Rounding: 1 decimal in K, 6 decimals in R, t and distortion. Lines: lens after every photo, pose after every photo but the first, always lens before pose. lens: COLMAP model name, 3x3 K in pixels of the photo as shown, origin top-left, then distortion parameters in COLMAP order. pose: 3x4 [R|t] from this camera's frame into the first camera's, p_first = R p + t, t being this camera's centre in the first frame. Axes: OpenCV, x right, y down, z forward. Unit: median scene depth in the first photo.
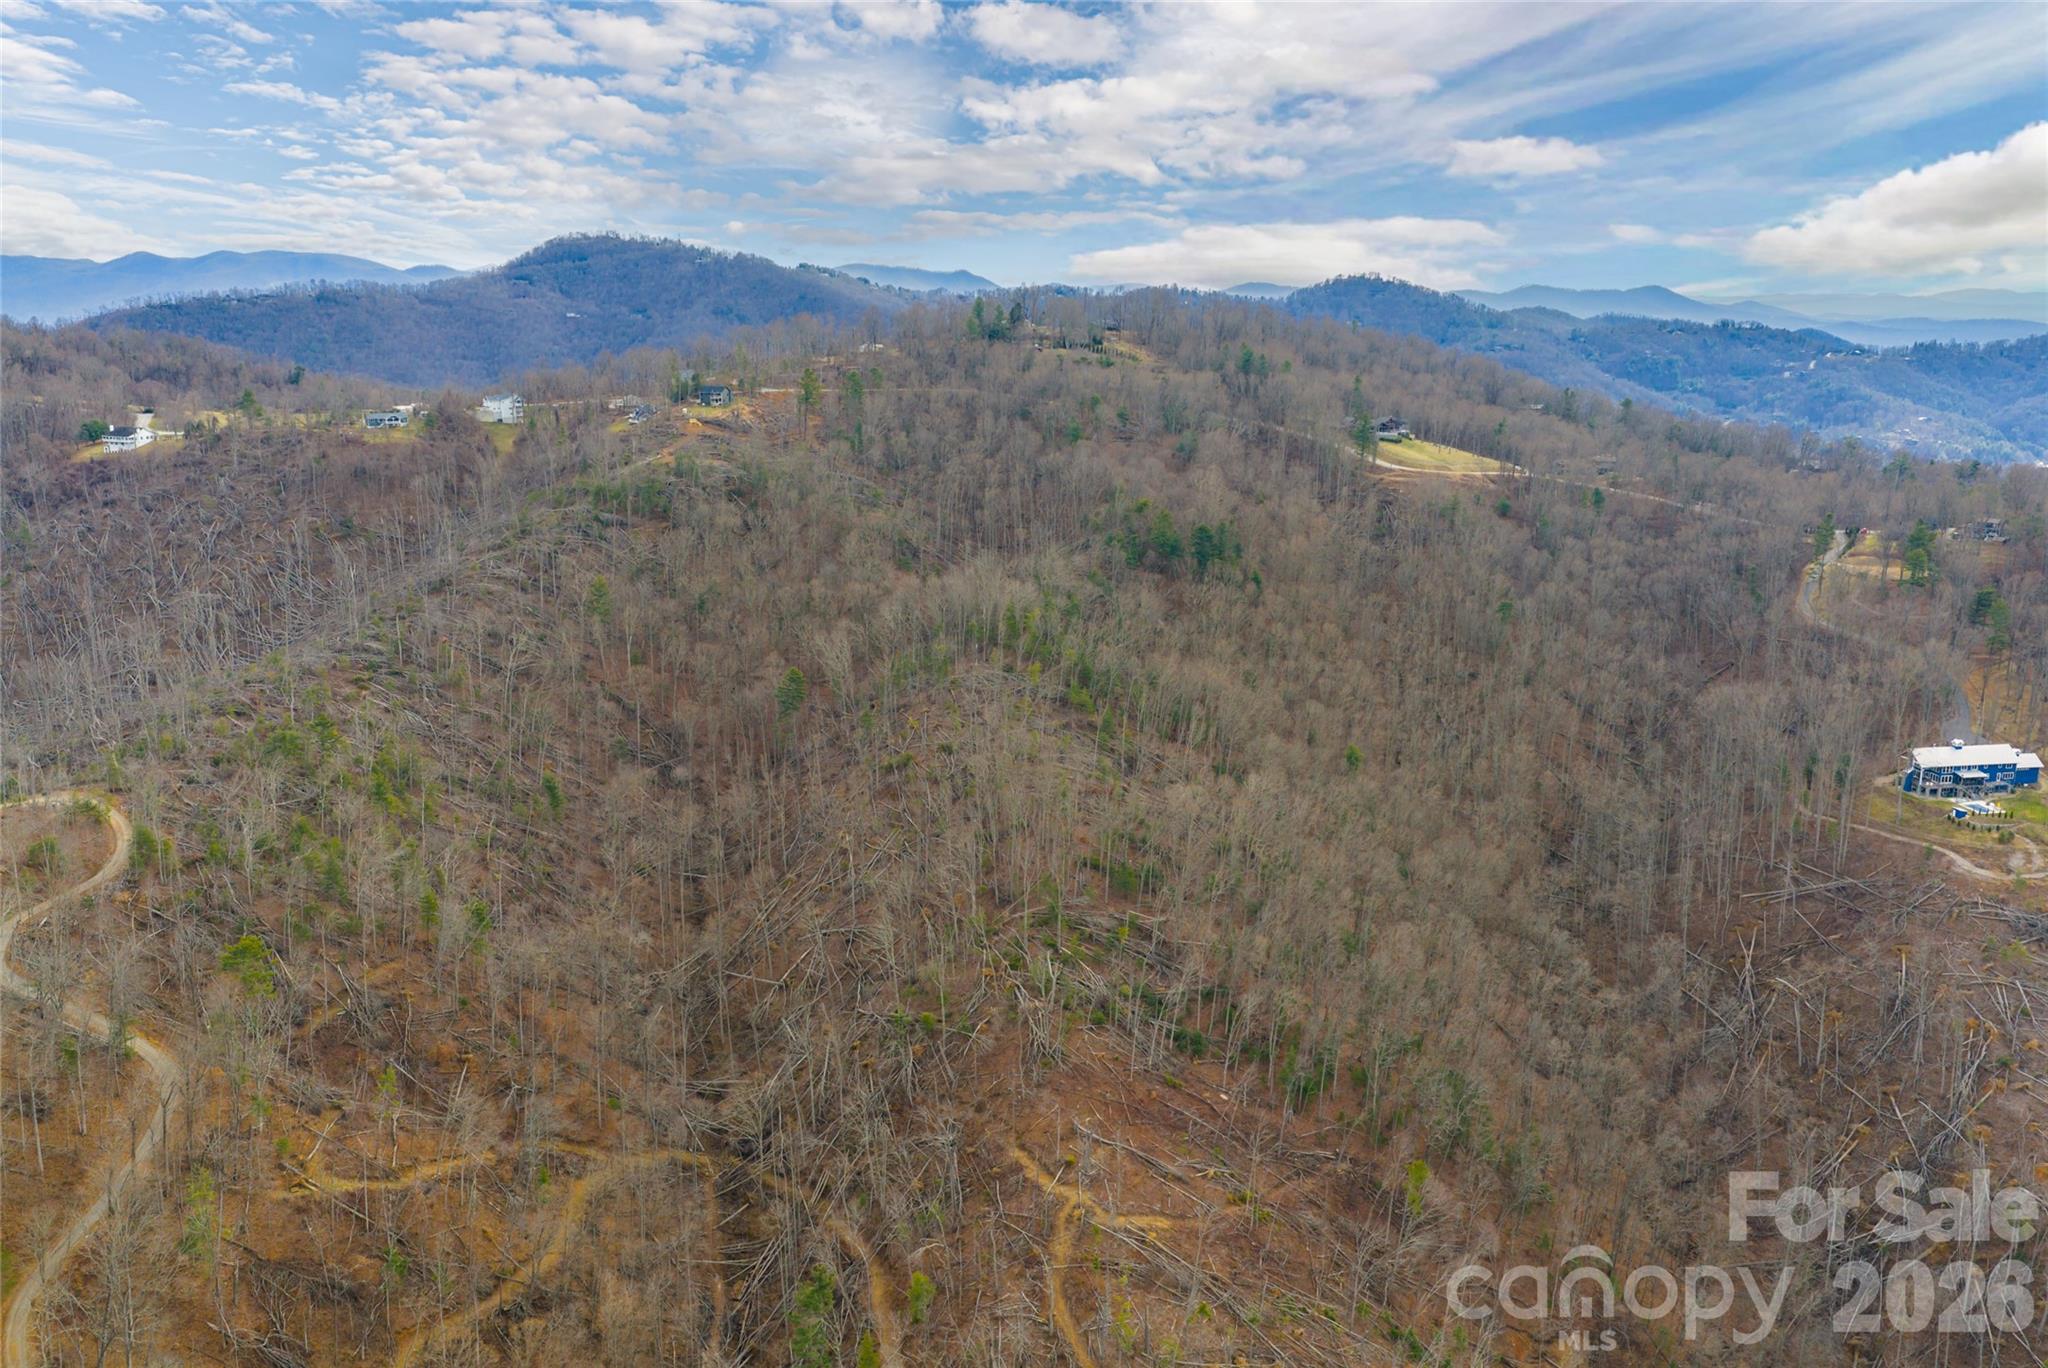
lens RADIAL K [[1599.5, 0, 1032.1], [0, 1599.5, 679.3], [0, 0, 1]] dist [-0.004736, -0.001468]
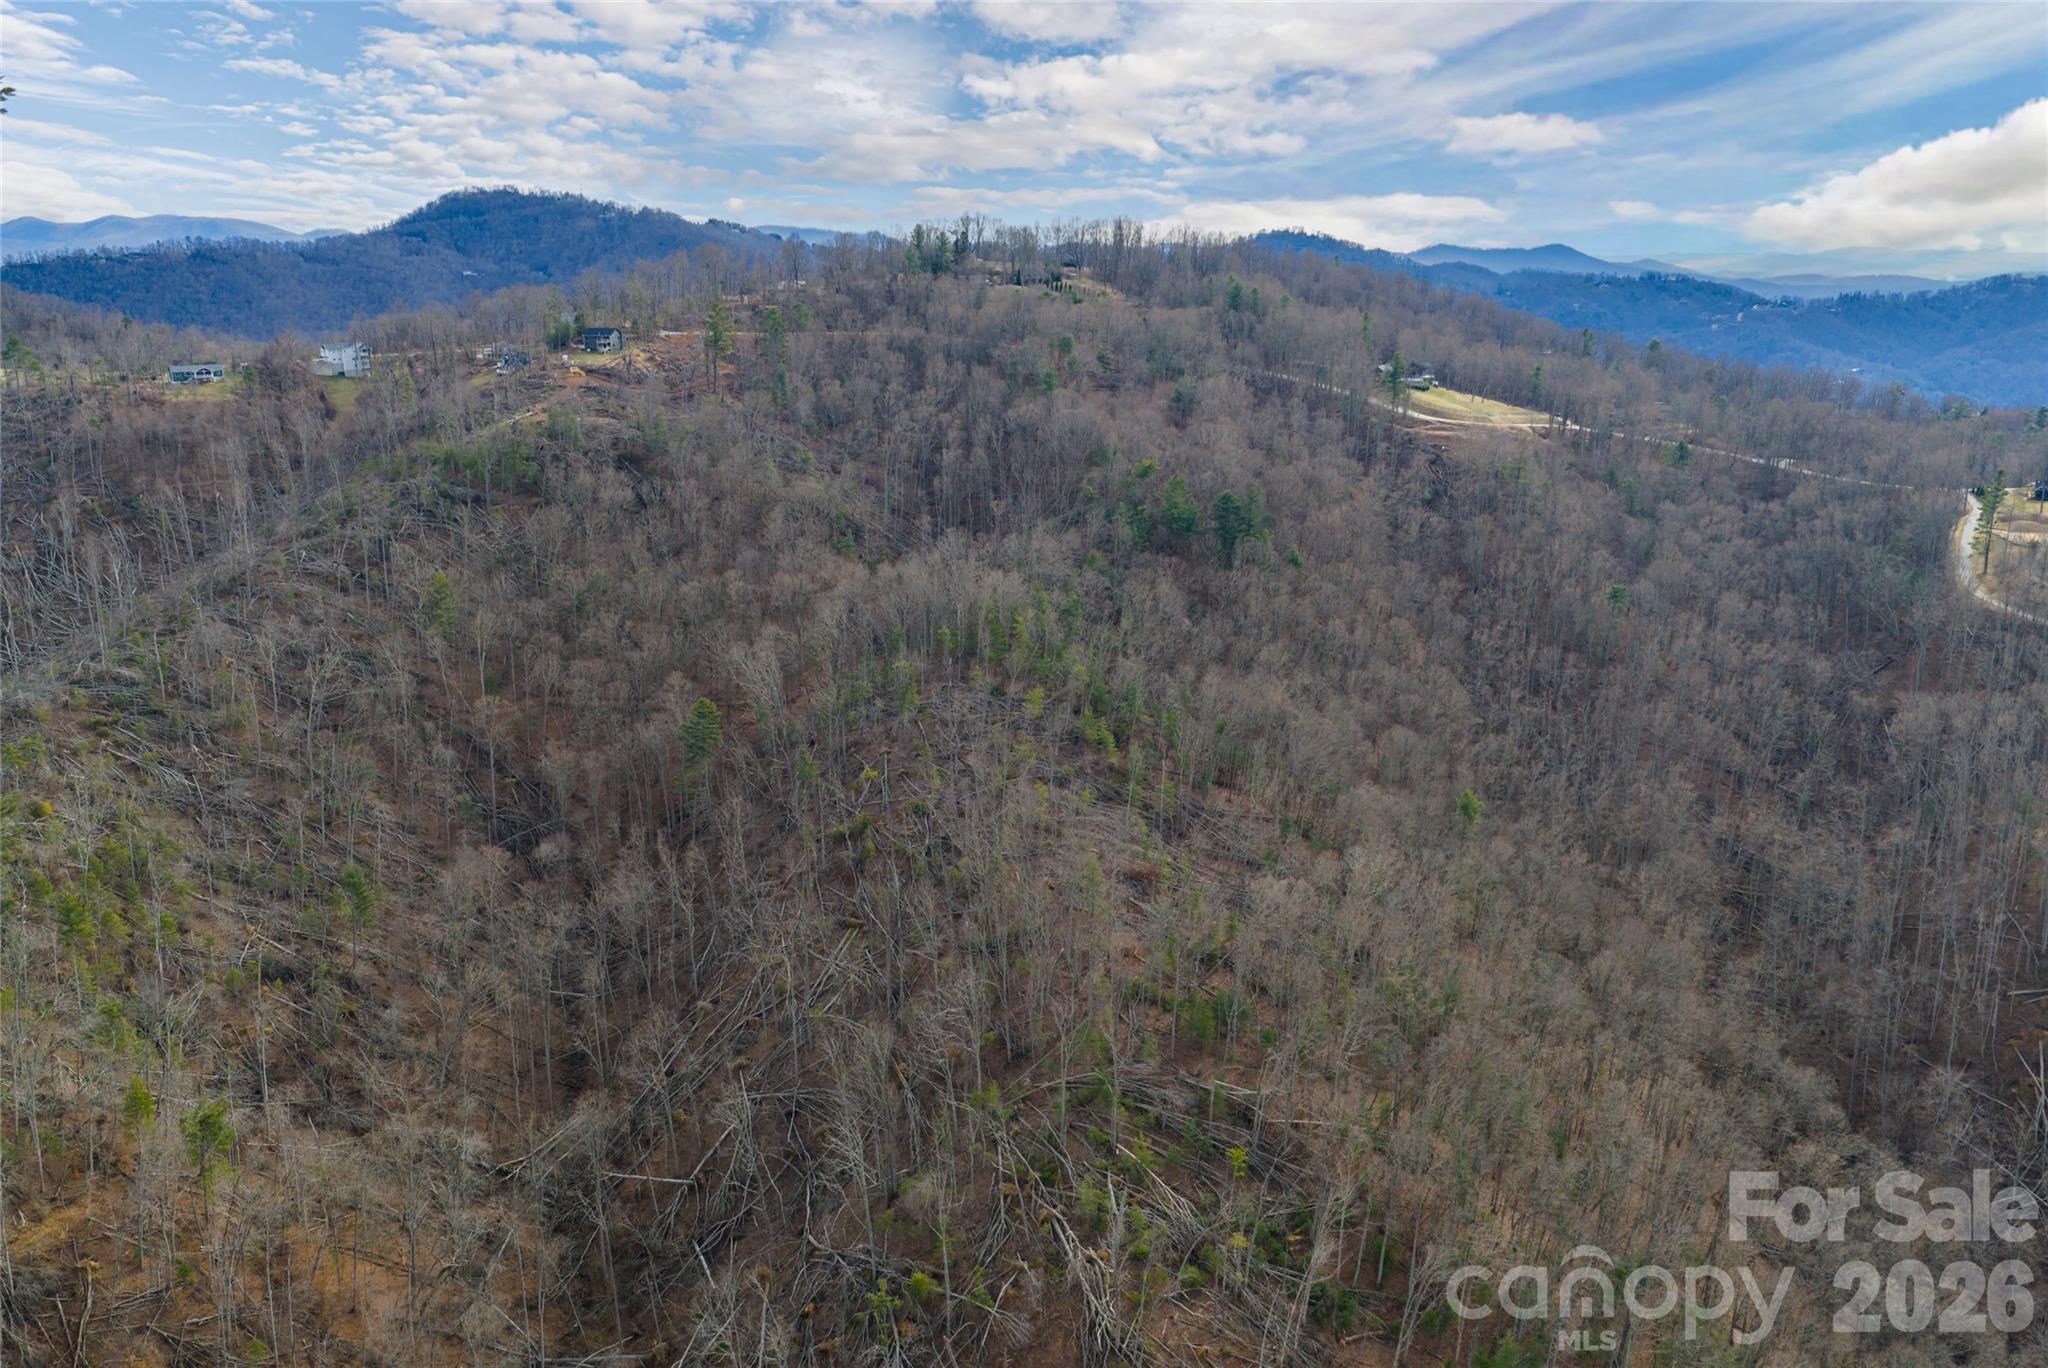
lens RADIAL K [[1599.5, 0, 1032.1], [0, 1599.5, 679.3], [0, 0, 1]] dist [-0.004736, -0.001468]
pose [[0.998639, -0.017947, 0.048972, -0.025890], [0.016792, 0.999574, 0.023877, -0.022955], [-0.049380, -0.023022, 0.998515, 0.197553]]
